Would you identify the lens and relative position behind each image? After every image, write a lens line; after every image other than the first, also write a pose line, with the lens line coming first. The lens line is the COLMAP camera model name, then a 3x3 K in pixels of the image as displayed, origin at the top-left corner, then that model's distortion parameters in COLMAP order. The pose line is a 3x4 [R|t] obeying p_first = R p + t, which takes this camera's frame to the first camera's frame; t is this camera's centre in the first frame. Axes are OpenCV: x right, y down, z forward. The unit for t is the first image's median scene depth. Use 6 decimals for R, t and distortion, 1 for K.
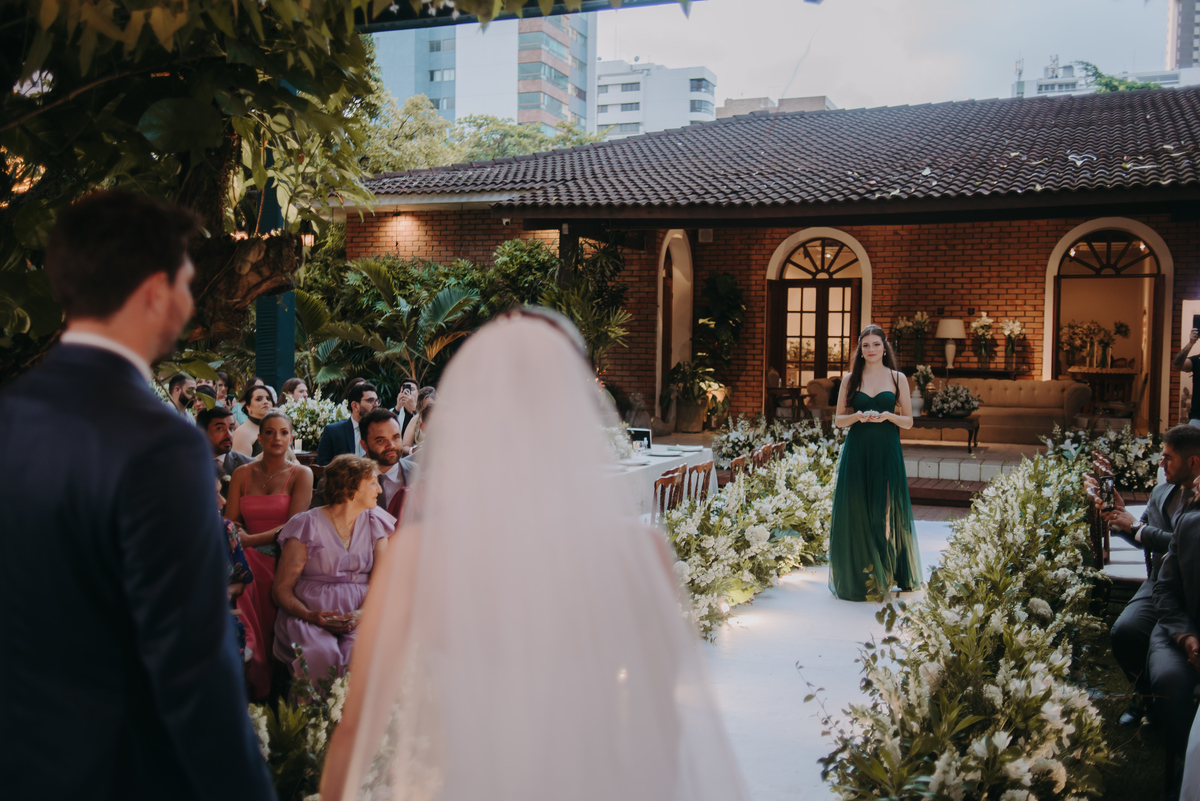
lens RADIAL K [[1194.3, 0, 623.4], [0, 1194.3, 402.0], [0, 0, 1]] dist [0.014678, -0.005833]
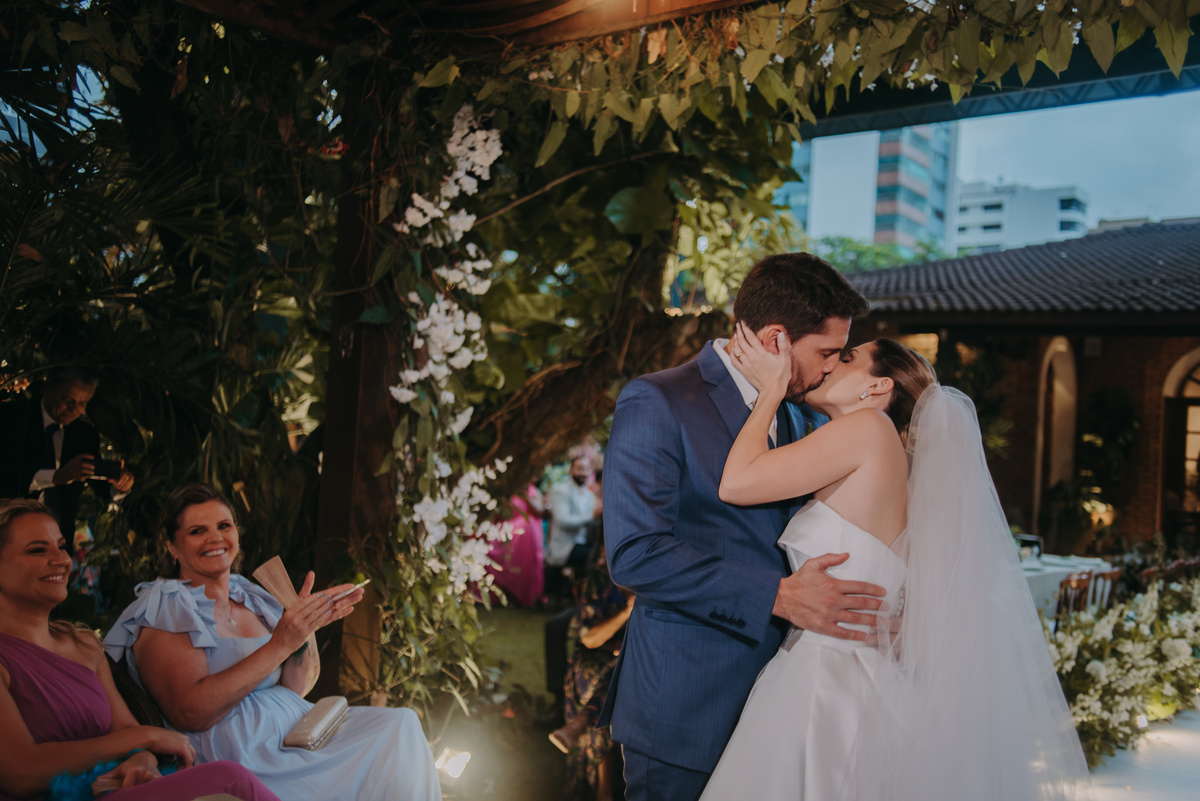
lens RADIAL K [[1213.4, 0, 573.3], [0, 1213.4, 393.3], [0, 0, 1]] dist [0.006366, -0.011609]
pose [[0.952080, 0.031123, -0.304261, -0.034831], [-0.066063, 0.992252, -0.105224, 0.029249], [0.298629, 0.120282, 0.946759, -0.035360]]
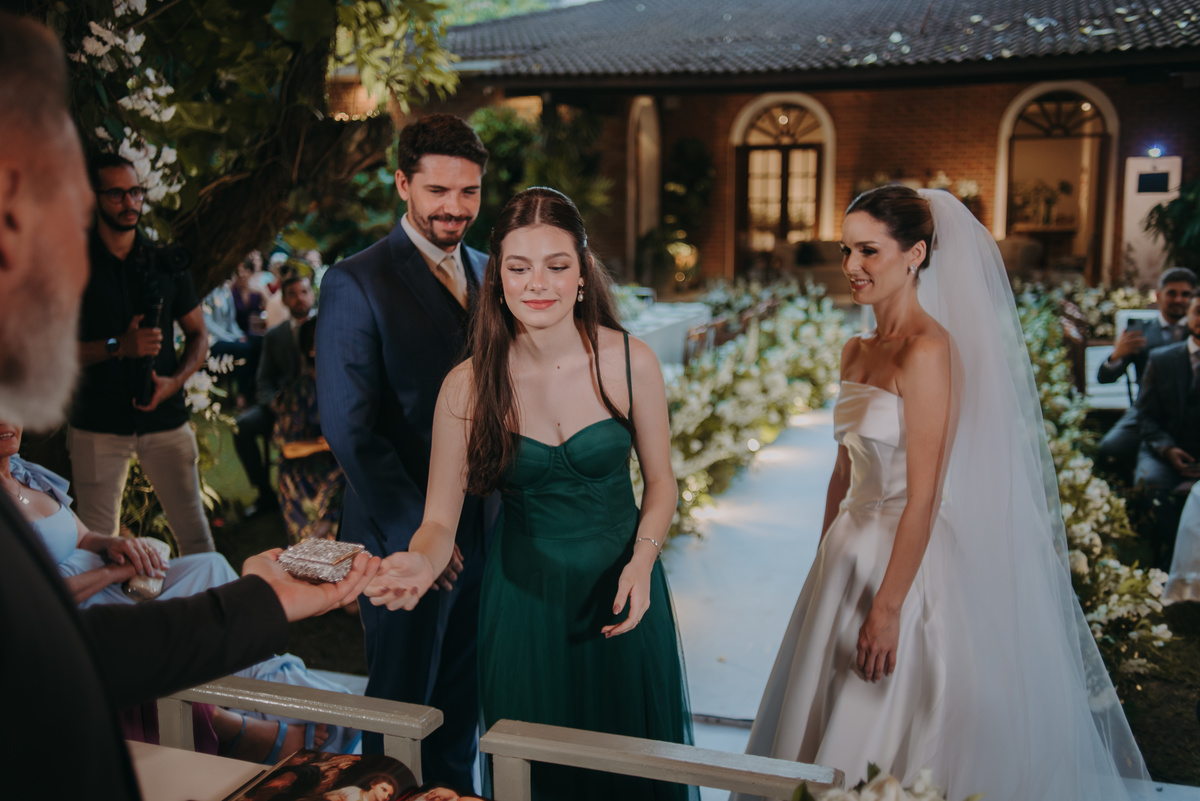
lens RADIAL K [[1241.3, 0, 600.0], [0, 1241.3, 400.5], [0, 0, 1]] dist [0.017304, -0.002681]
pose [[0.997460, -0.028239, 0.065385, -0.083267], [0.021346, 0.994366, 0.103826, 0.003556], [-0.067948, -0.102167, 0.992444, -0.089650]]
